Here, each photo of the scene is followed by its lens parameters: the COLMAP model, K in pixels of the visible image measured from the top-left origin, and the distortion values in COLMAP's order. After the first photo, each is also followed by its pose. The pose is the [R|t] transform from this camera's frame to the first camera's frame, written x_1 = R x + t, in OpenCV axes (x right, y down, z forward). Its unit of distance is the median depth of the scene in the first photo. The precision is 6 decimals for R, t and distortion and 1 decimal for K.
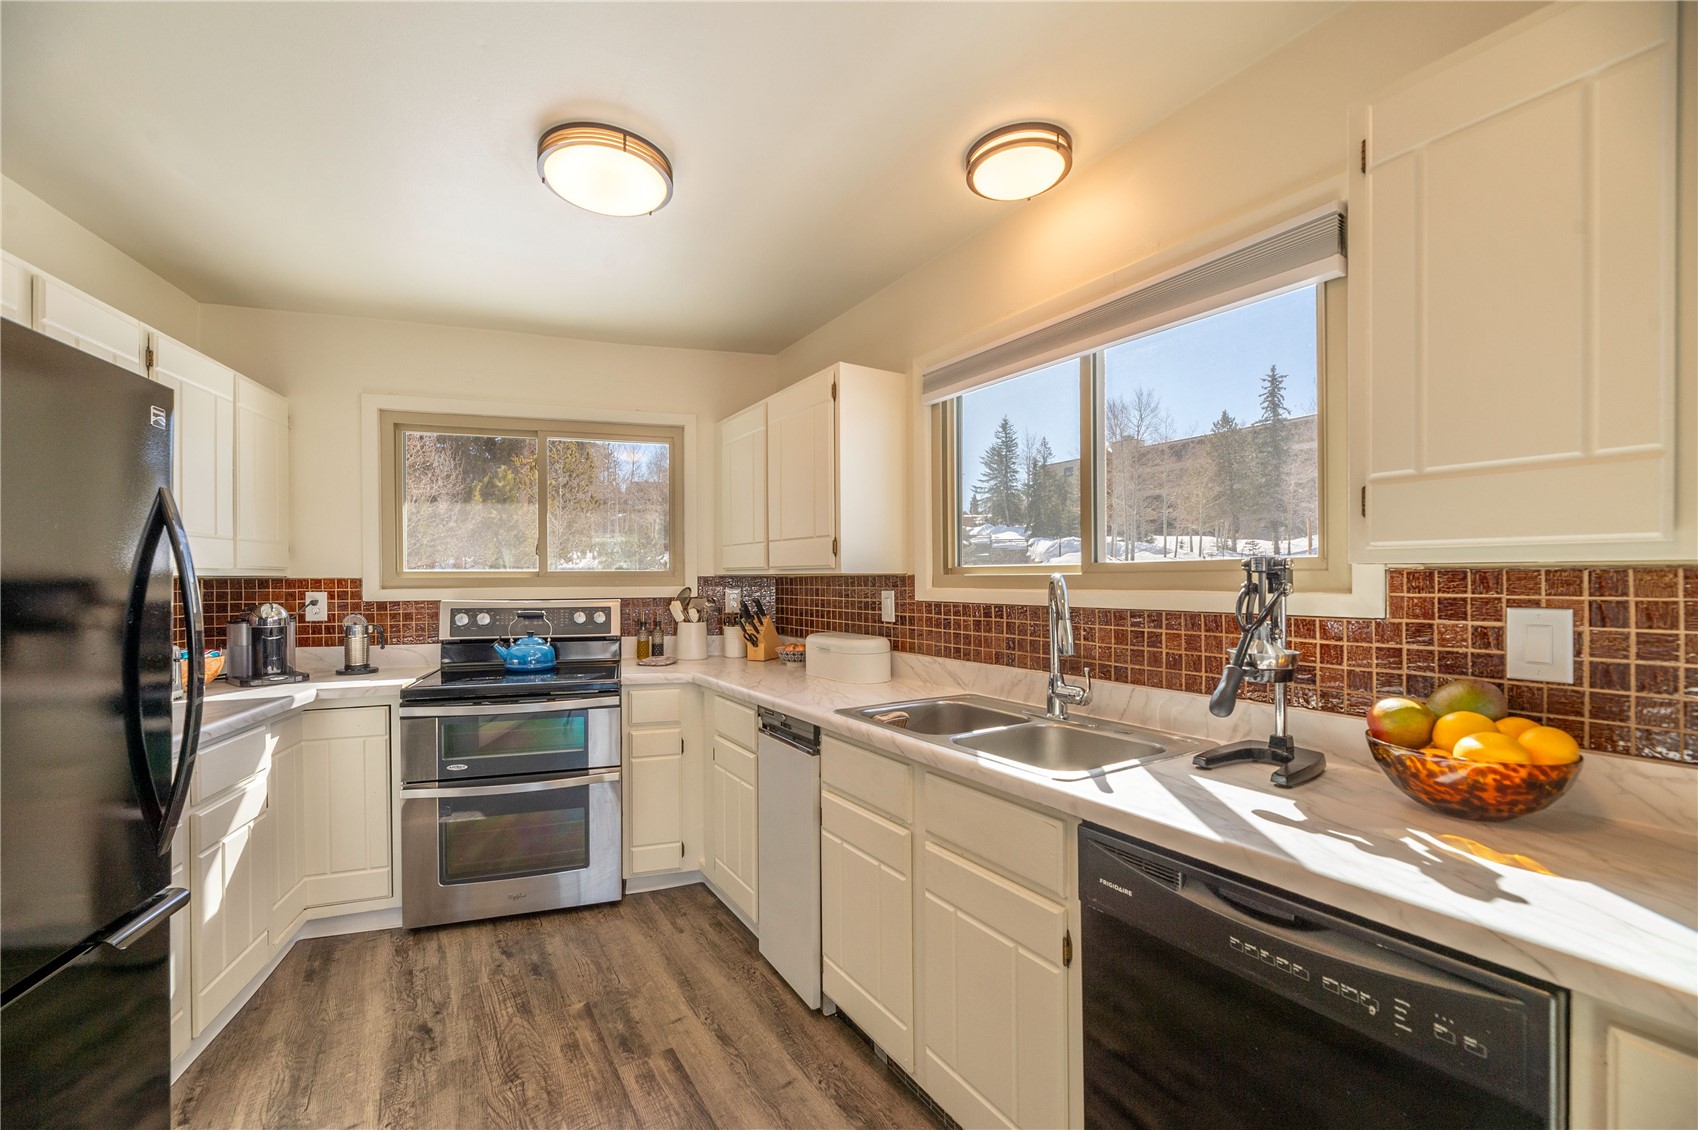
lens RADIAL K [[687.7, 0, 838.6], [0, 687.7, 581.0], [0, 0, 1]] dist [-0.001963, -0.000250]
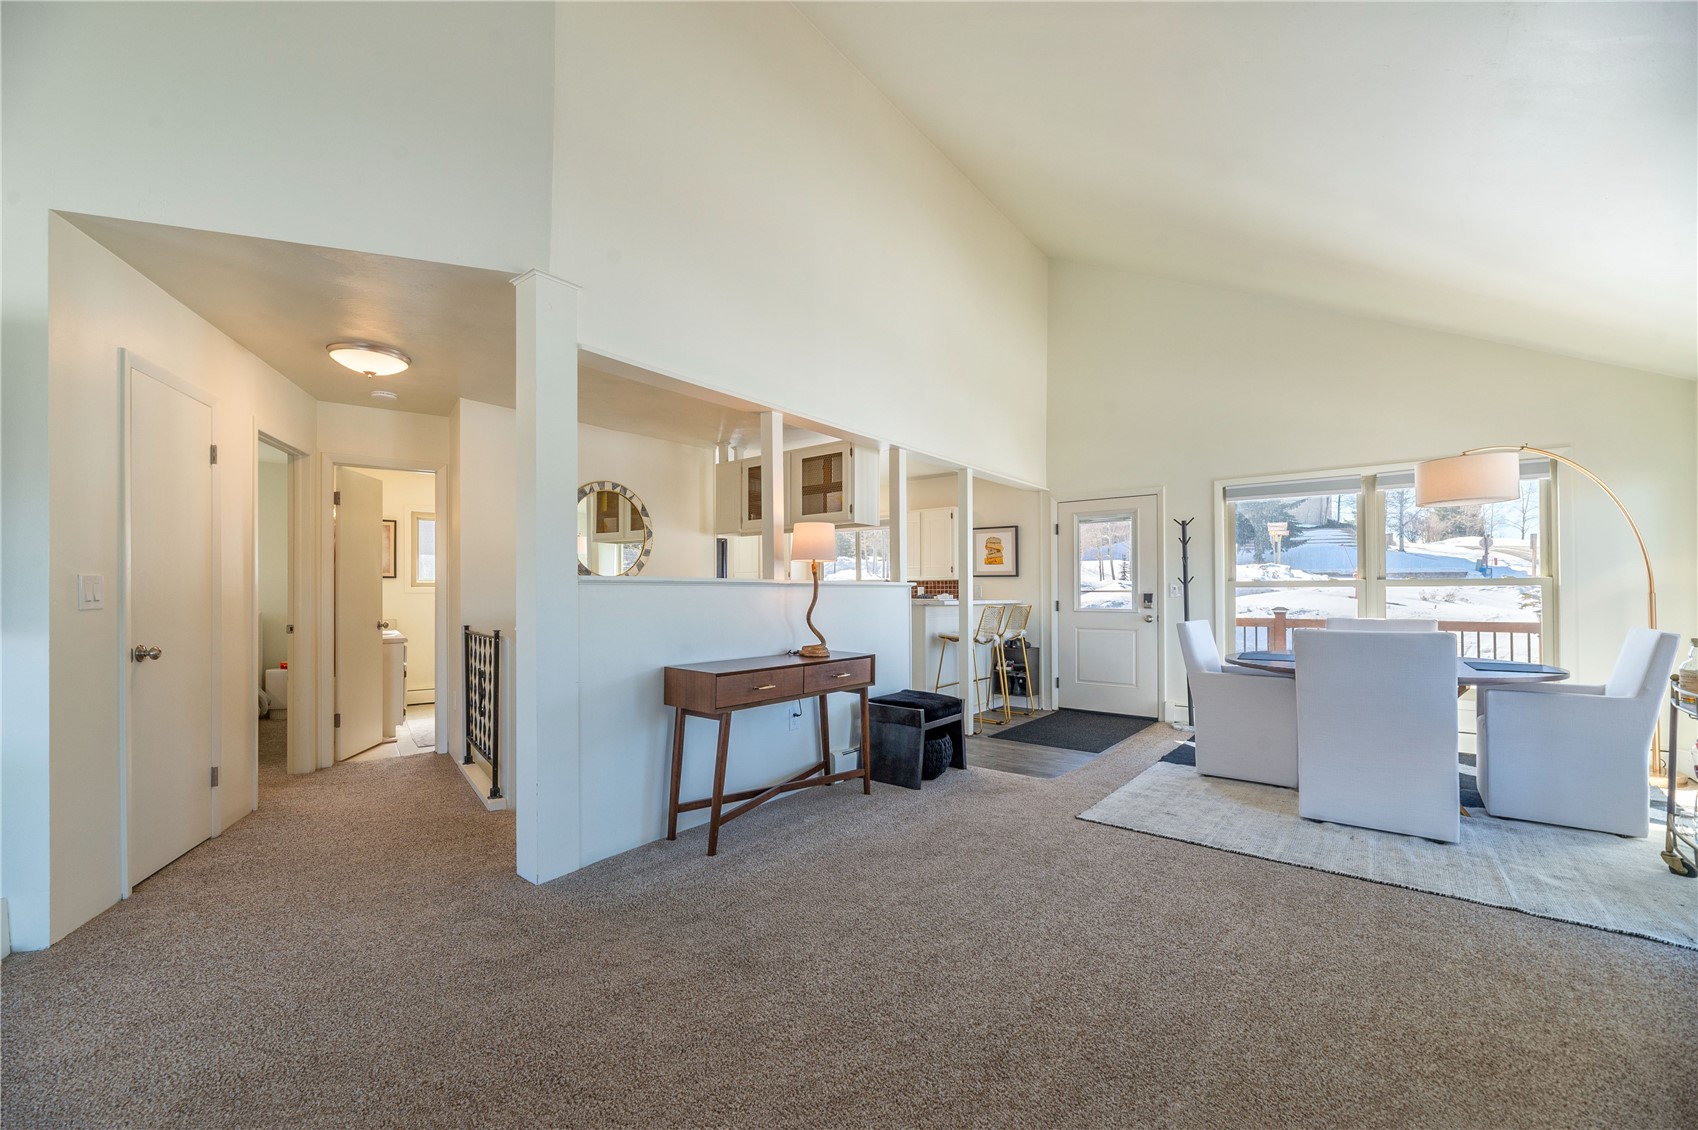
lens RADIAL K [[687.7, 0, 838.6], [0, 687.7, 581.0], [0, 0, 1]] dist [-0.001963, -0.000250]
pose [[0.946893, 0.005318, 0.321506, -0.908830], [0.001451, 0.999782, -0.020811, 0.057495], [-0.321547, 0.020172, 0.946679, -2.439376]]
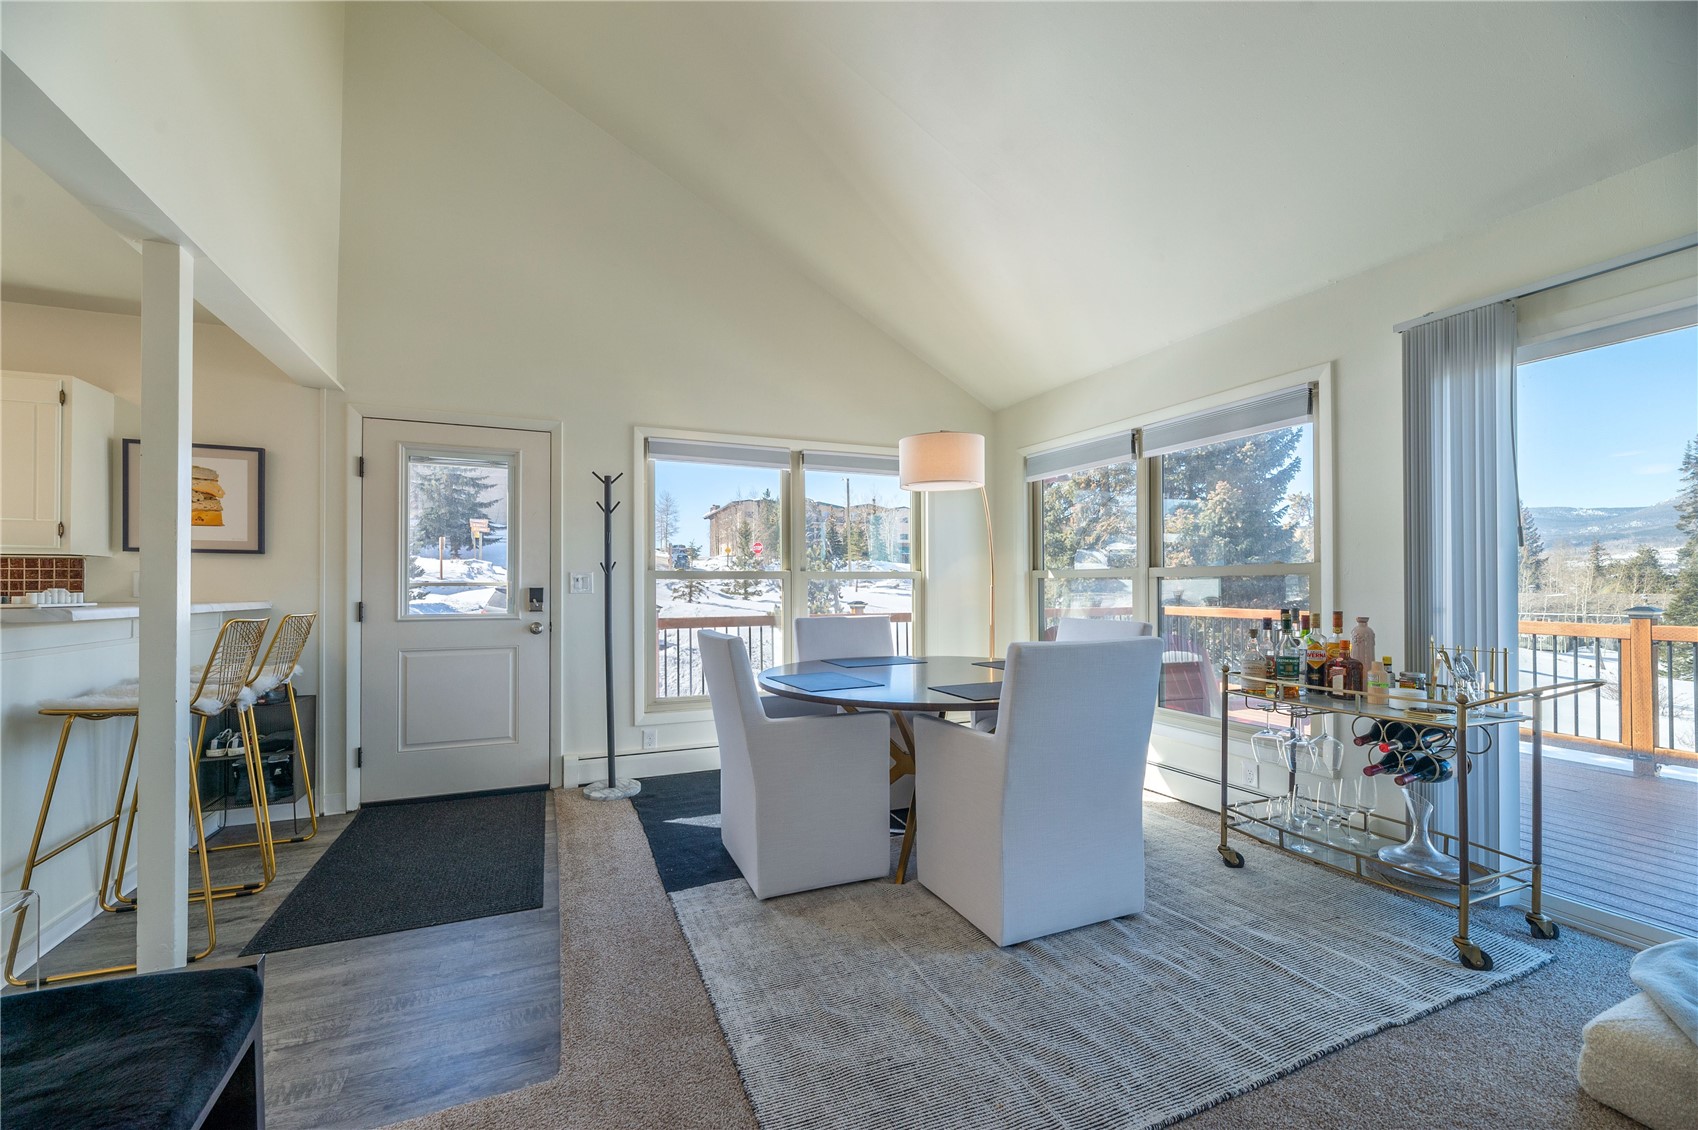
lens RADIAL K [[687.7, 0, 838.6], [0, 687.7, 581.0], [0, 0, 1]] dist [-0.001963, -0.000250]
pose [[0.168611, 0.008831, 0.985643, -0.443051], [0.006849, 0.999925, -0.010130, 0.057507], [-0.985659, 0.008459, 0.168538, -1.328050]]
